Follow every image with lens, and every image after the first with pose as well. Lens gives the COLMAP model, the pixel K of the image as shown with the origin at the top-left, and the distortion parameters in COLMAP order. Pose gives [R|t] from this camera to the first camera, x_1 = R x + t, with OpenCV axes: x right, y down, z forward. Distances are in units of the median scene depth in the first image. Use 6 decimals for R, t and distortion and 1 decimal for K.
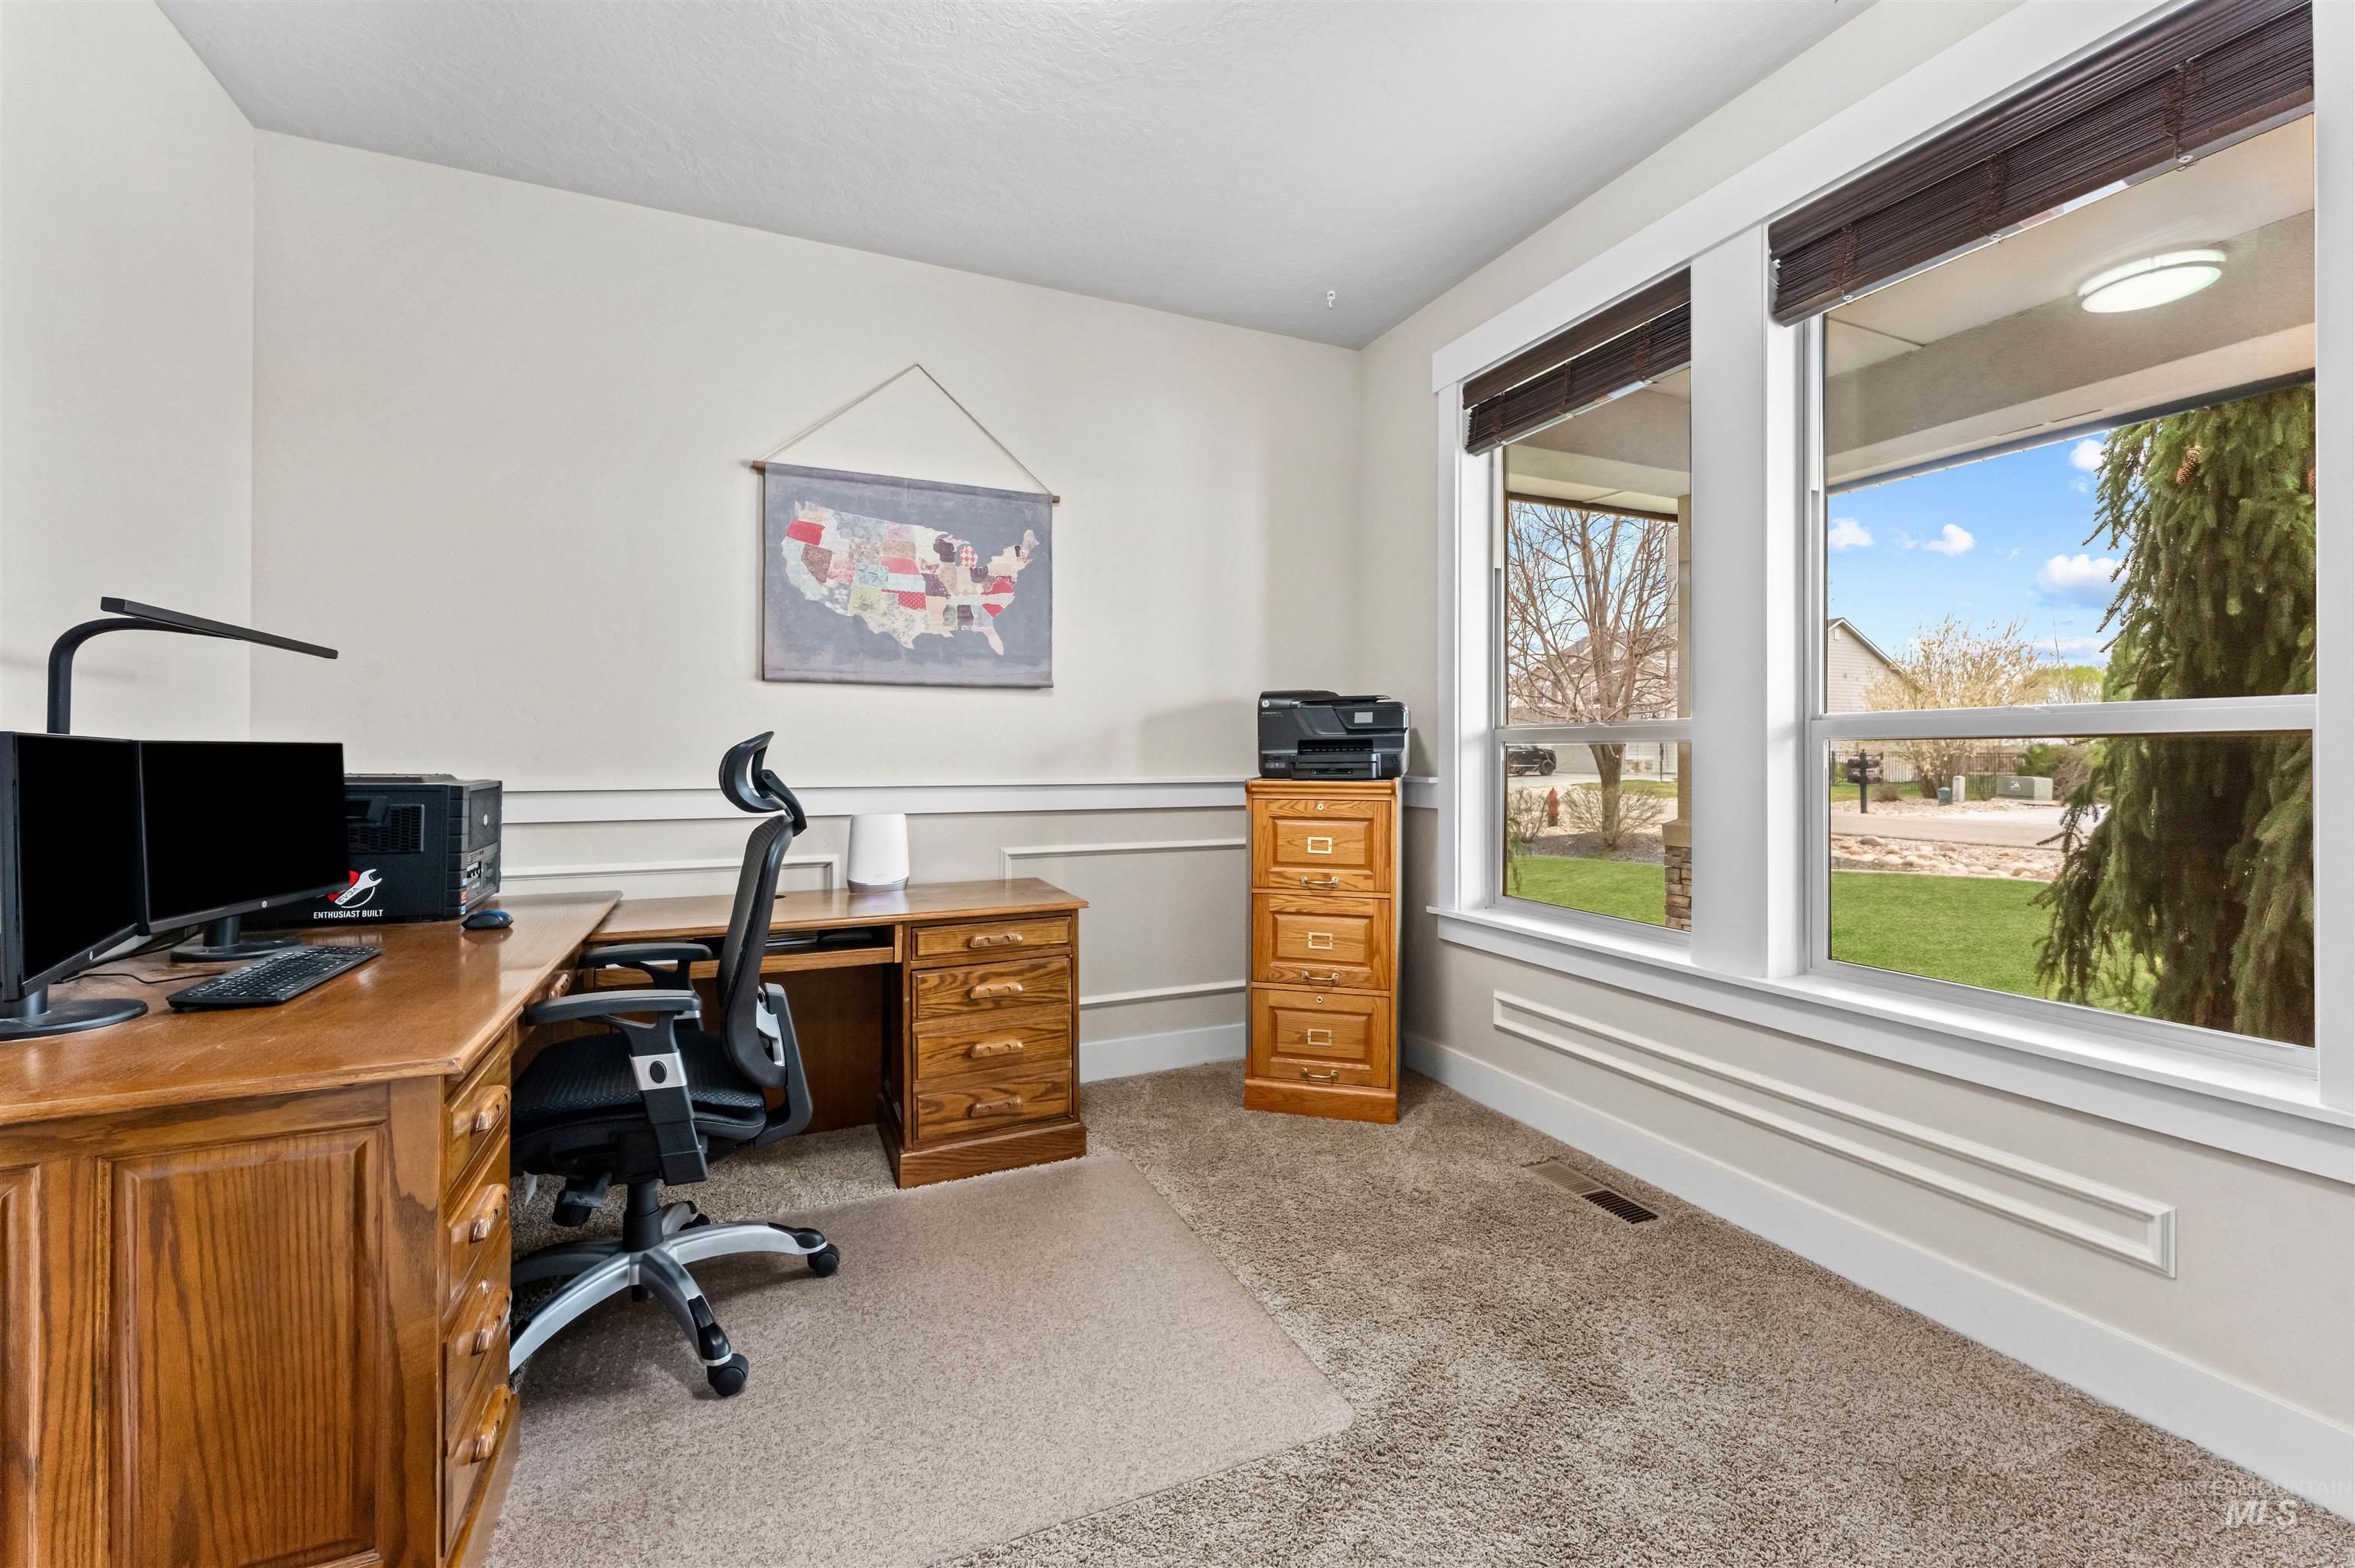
lens RADIAL K [[950.0, 0, 1177.4], [0, 950.0, 766.6], [0, 0, 1]] dist [0.000561, -0.000430]
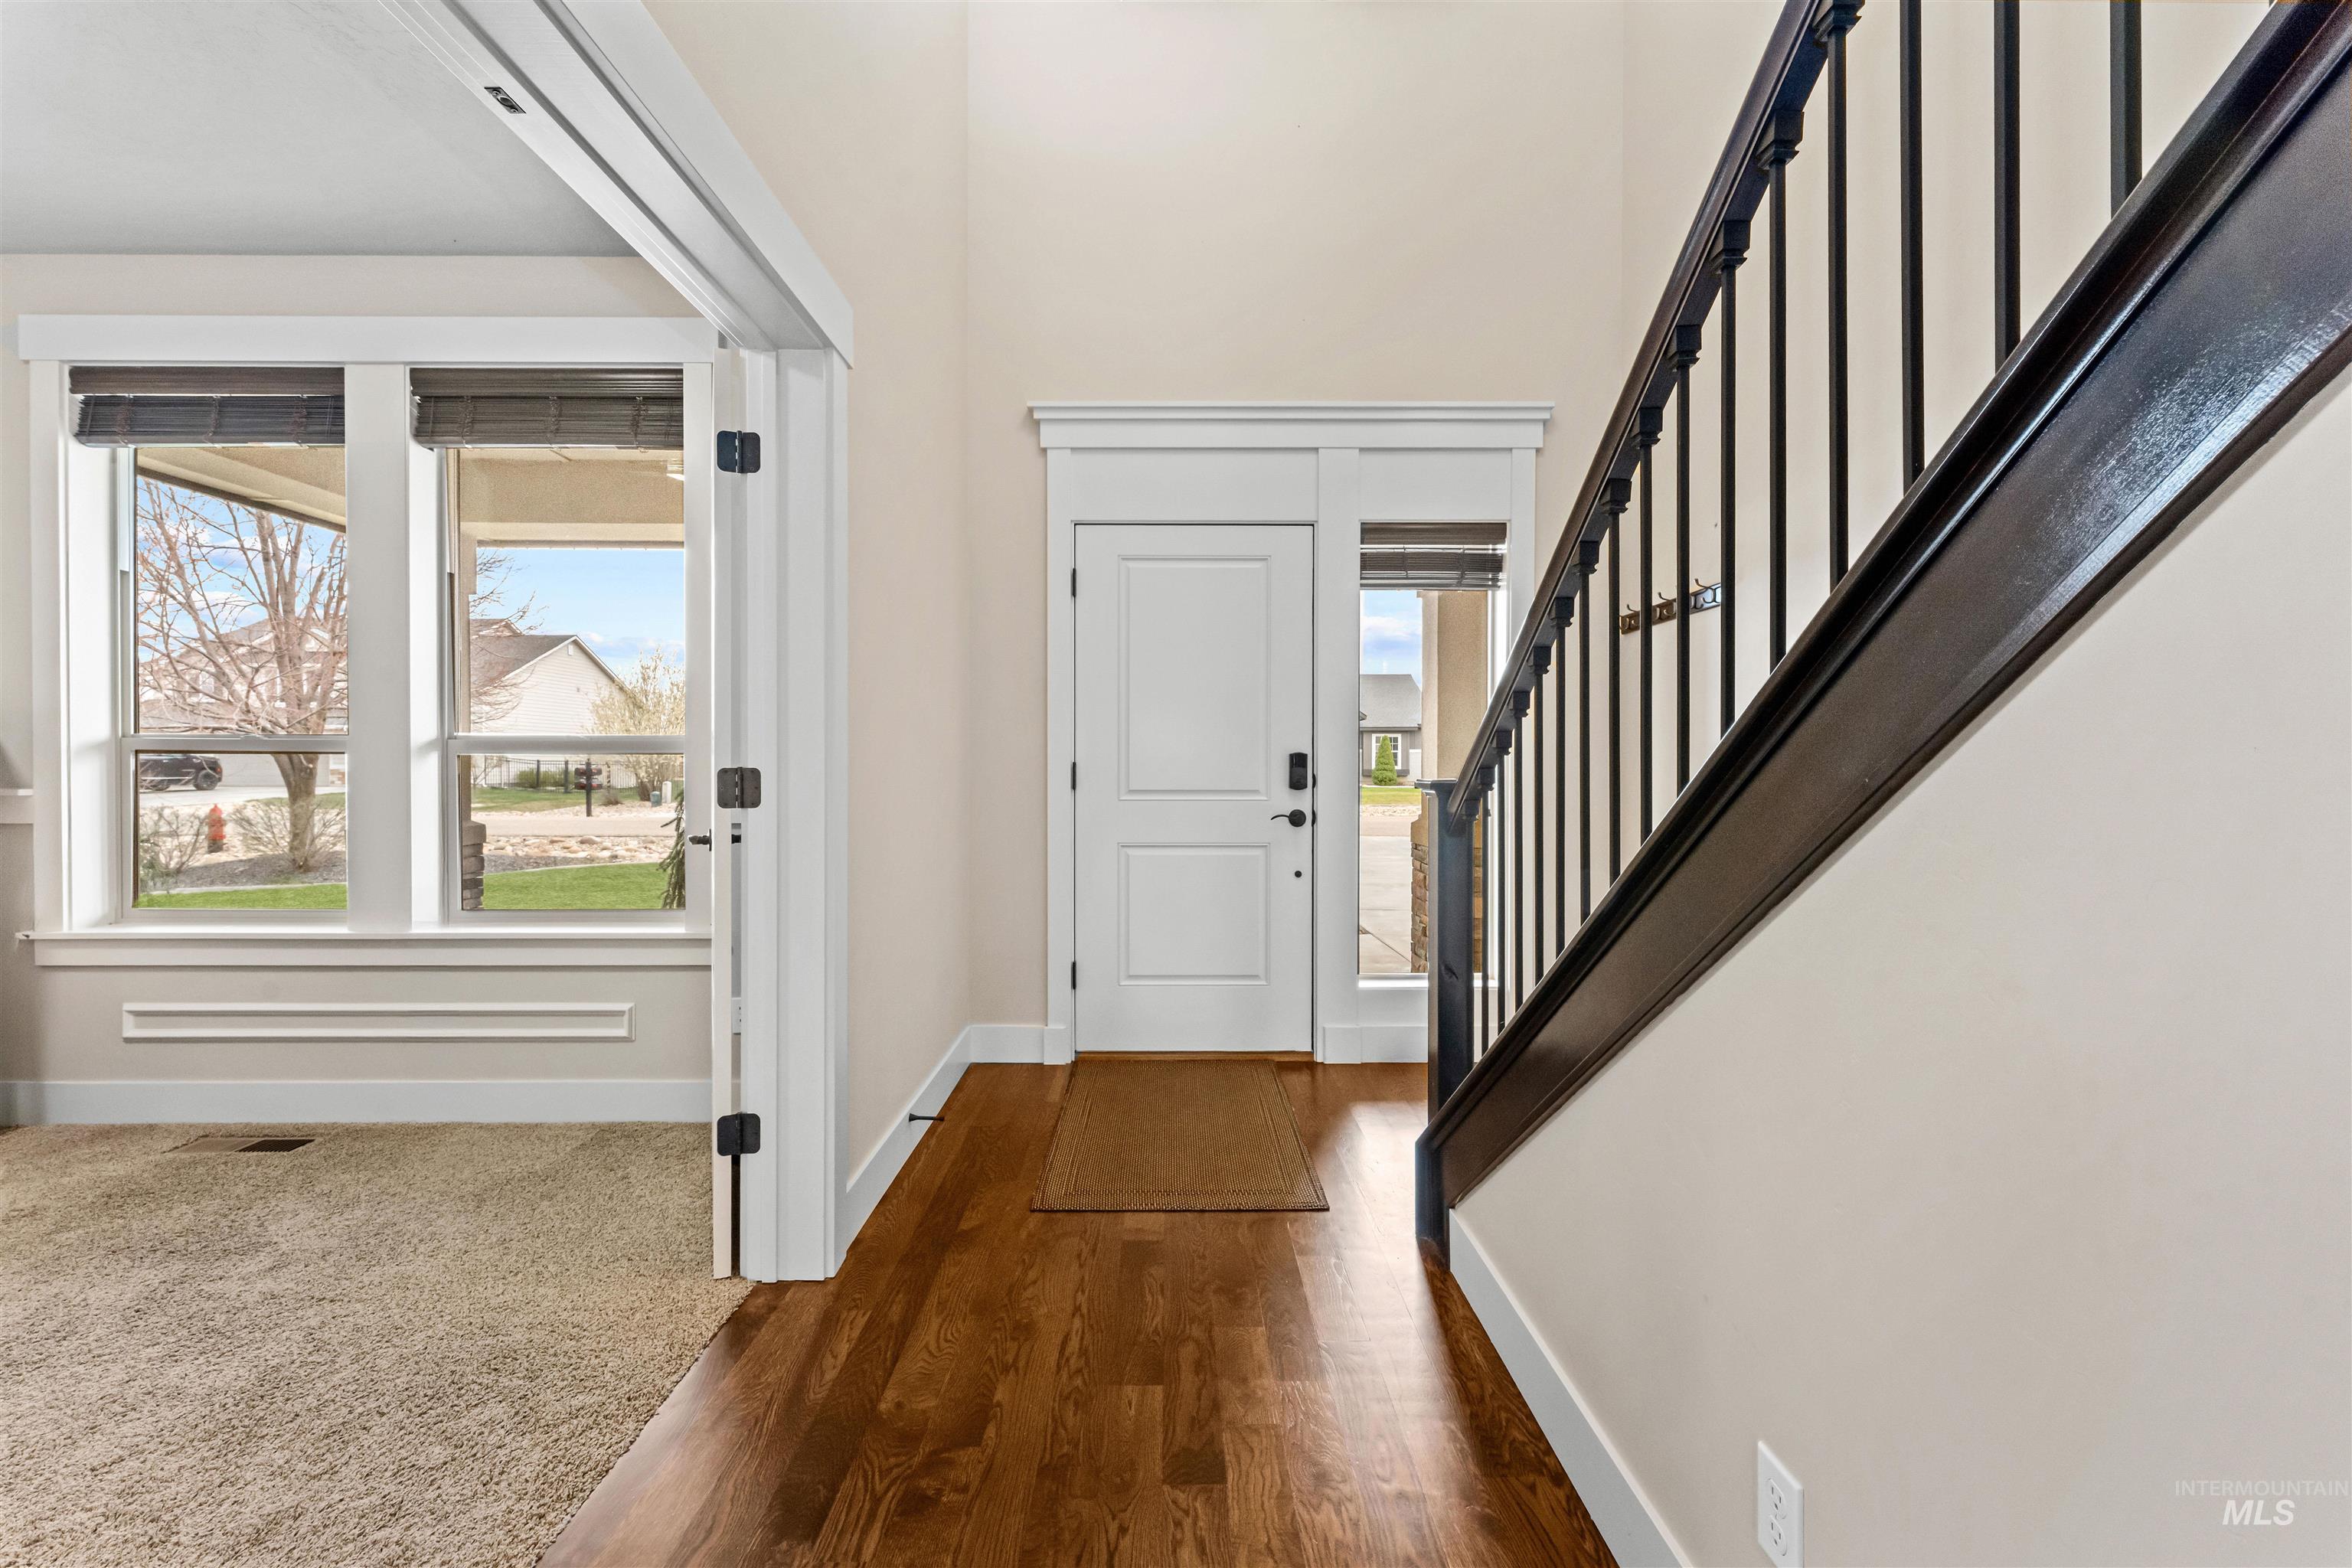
lens RADIAL K [[948.9, 0, 1175.9], [0, 948.9, 766.6], [0, 0, 1]] dist [0.000561, -0.000430]
pose [[0.393691, -0.001960, 0.919241, -0.053926], [0.010445, 0.999943, -0.002341, 0.001371], [-0.919184, 0.010523, 0.393689, -0.150891]]
